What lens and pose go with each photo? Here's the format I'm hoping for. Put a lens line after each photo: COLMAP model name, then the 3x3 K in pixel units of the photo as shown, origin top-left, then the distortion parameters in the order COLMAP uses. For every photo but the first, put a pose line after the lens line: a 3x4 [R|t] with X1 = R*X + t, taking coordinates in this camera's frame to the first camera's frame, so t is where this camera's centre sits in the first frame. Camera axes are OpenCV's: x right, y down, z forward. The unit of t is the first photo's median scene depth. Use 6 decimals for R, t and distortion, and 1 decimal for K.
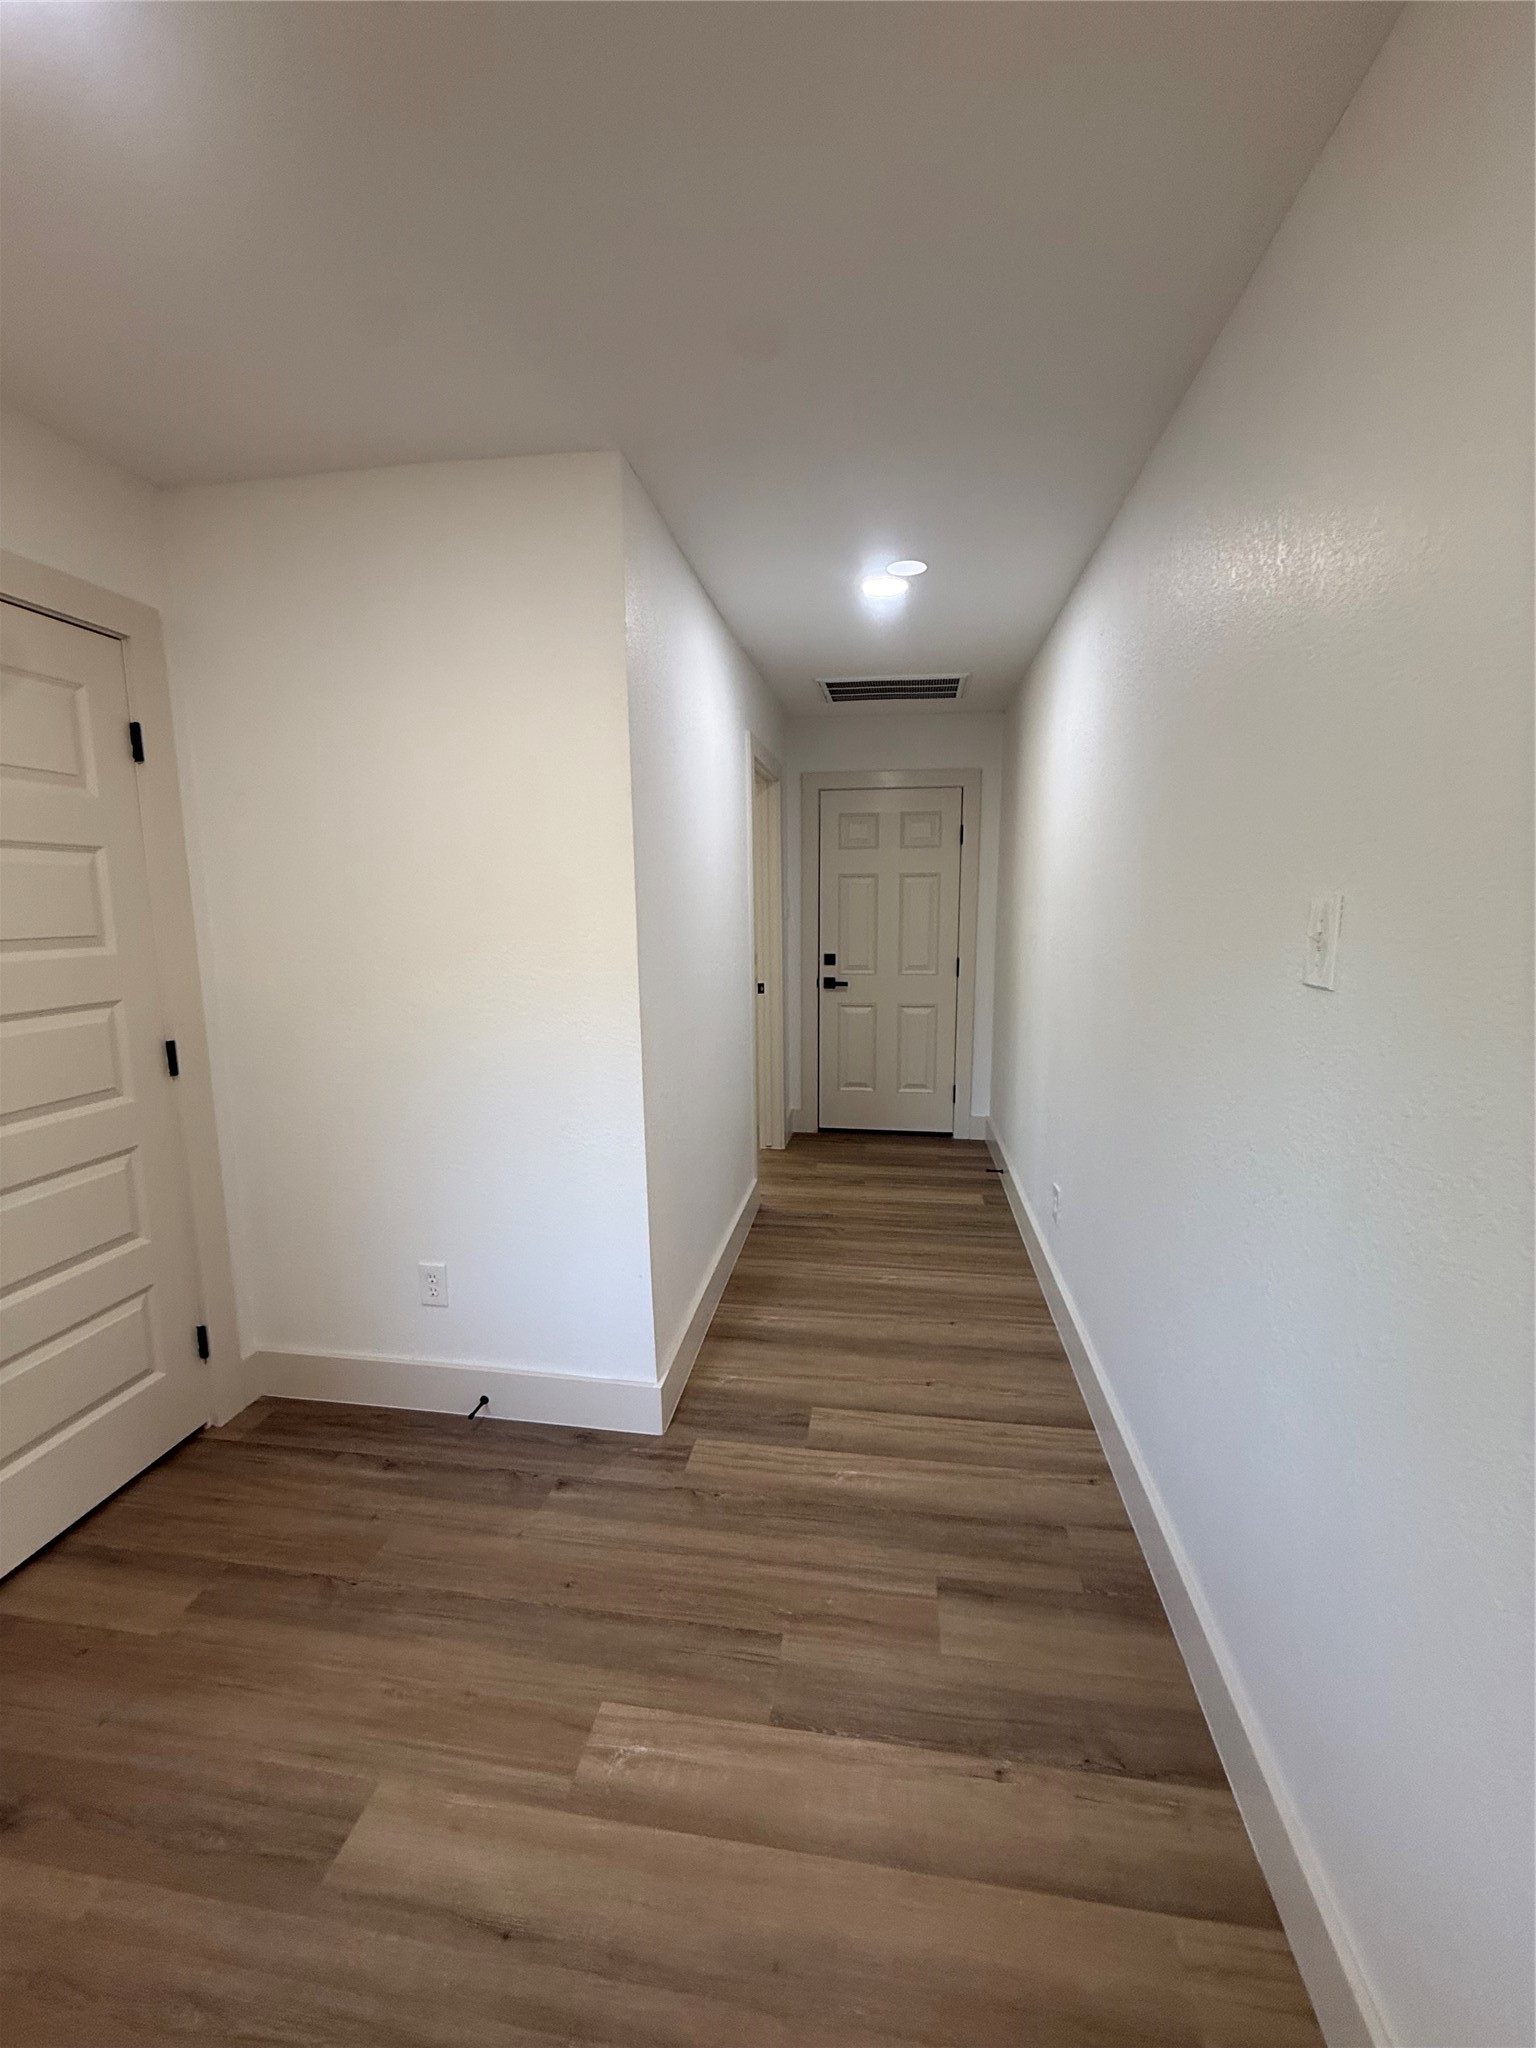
lens RADIAL K [[818.9, 0, 772.1], [0, 818.9, 1020.2], [0, 0, 1]] dist [0.000109, -0.000137]
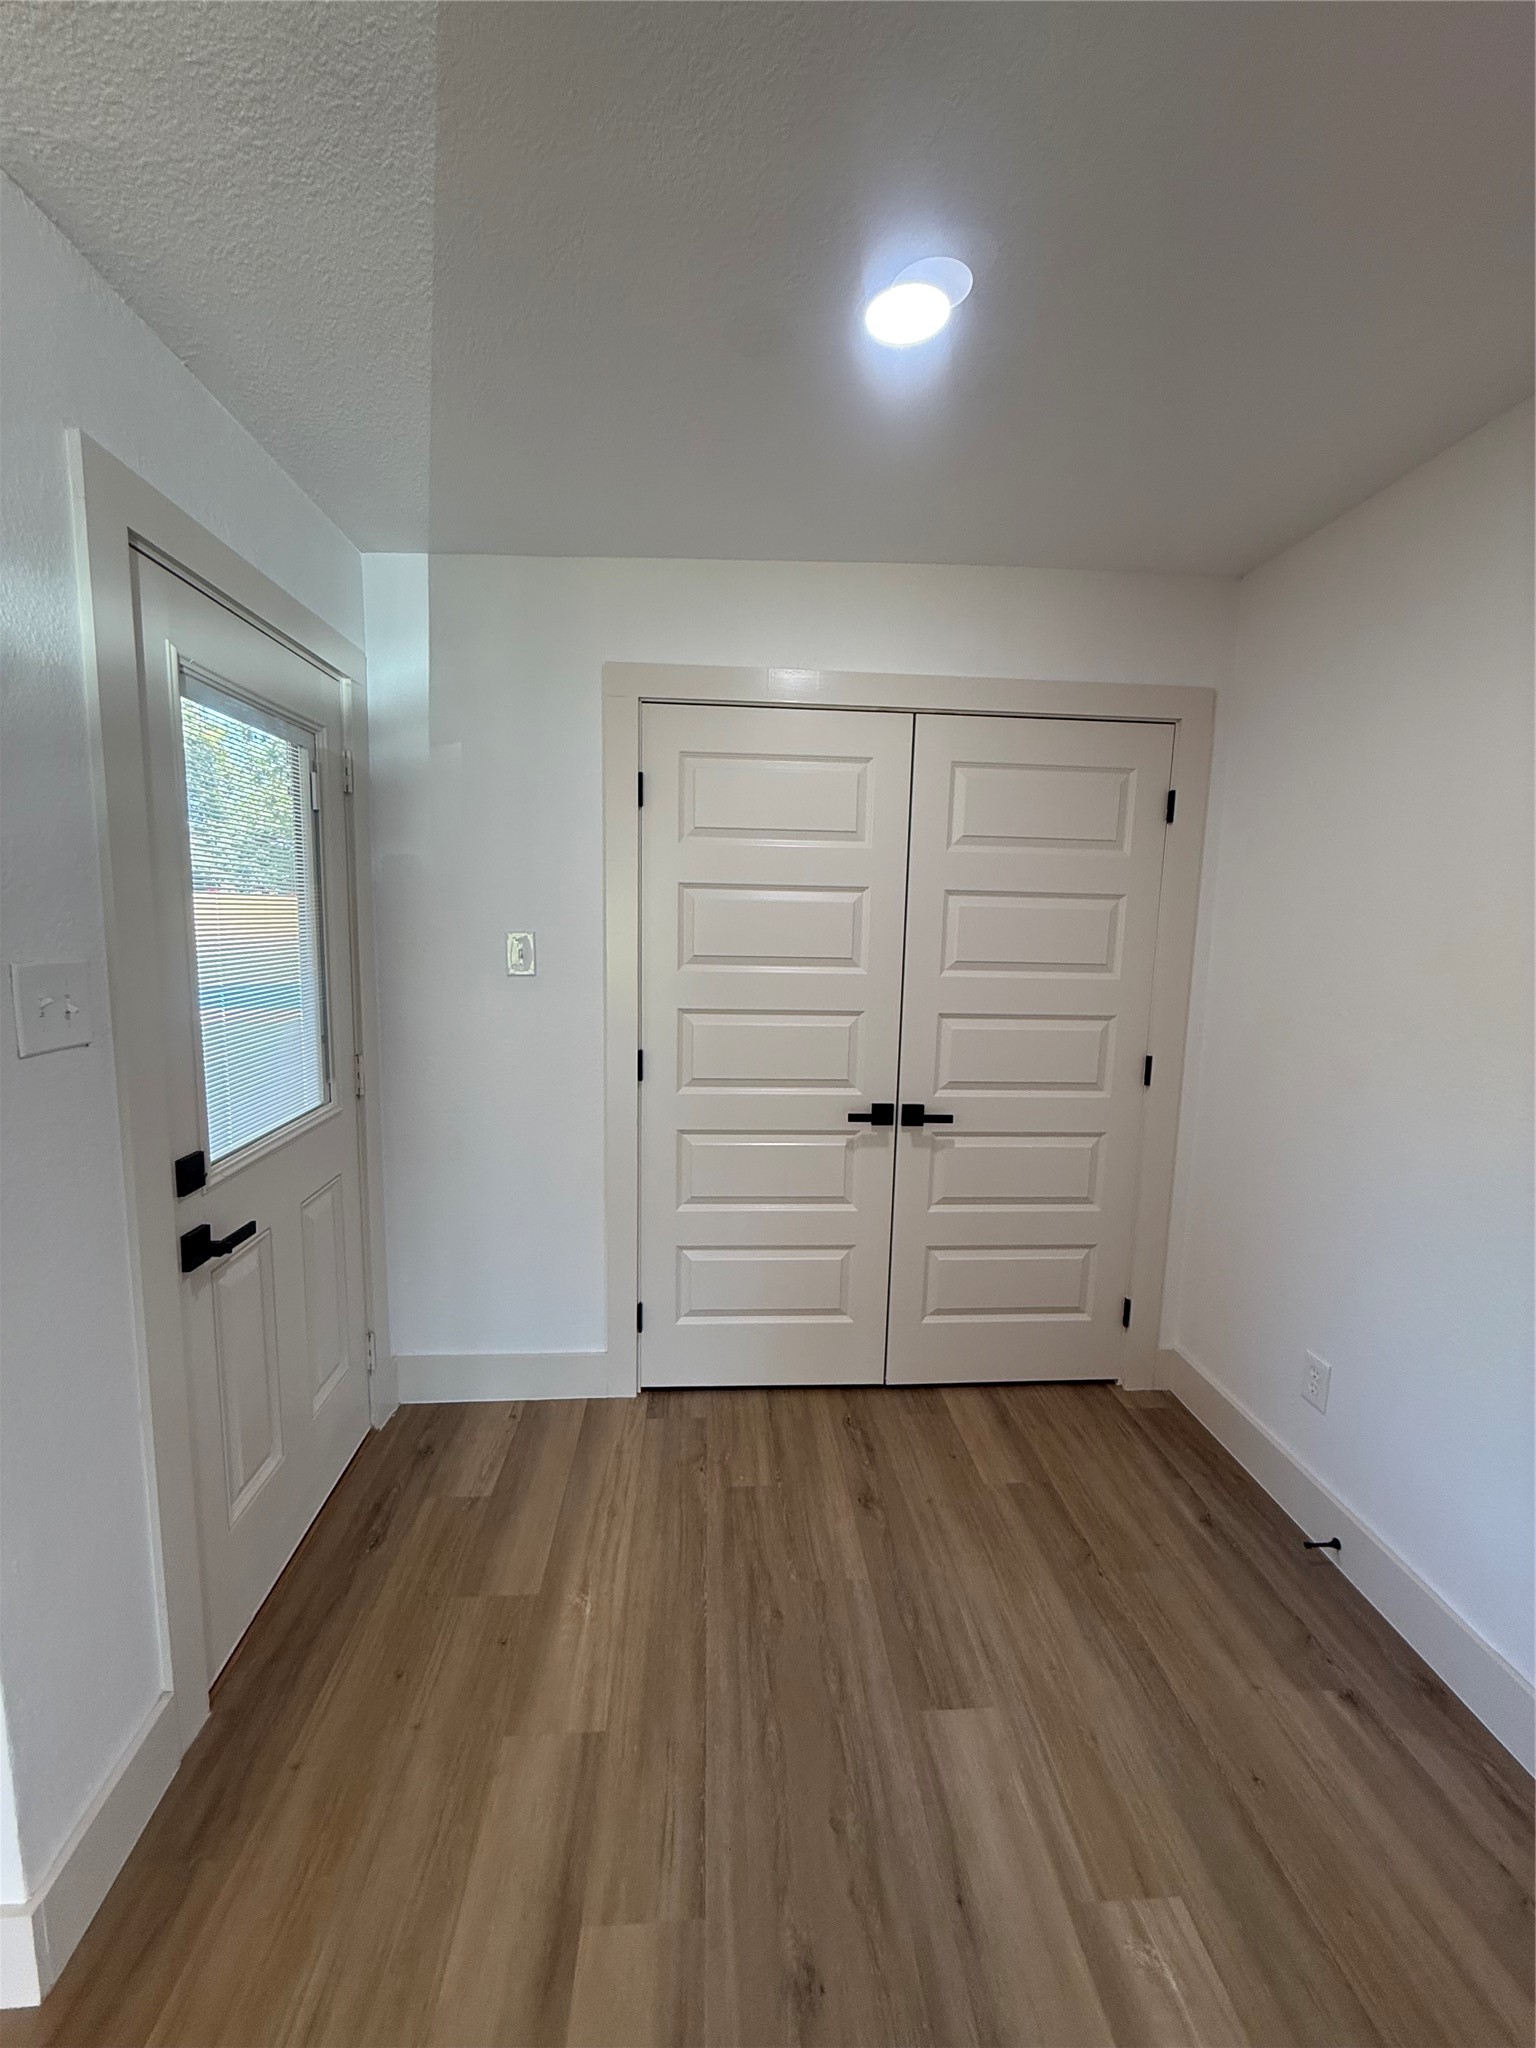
lens RADIAL K [[818.9, 0, 772.1], [0, 818.9, 1020.2], [0, 0, 1]] dist [0.000109, -0.000137]
pose [[0.229825, 0.148617, -0.961818, 0.336872], [-0.171469, 0.978996, 0.110300, -0.078333], [0.958008, 0.139572, 0.250481, 0.216452]]
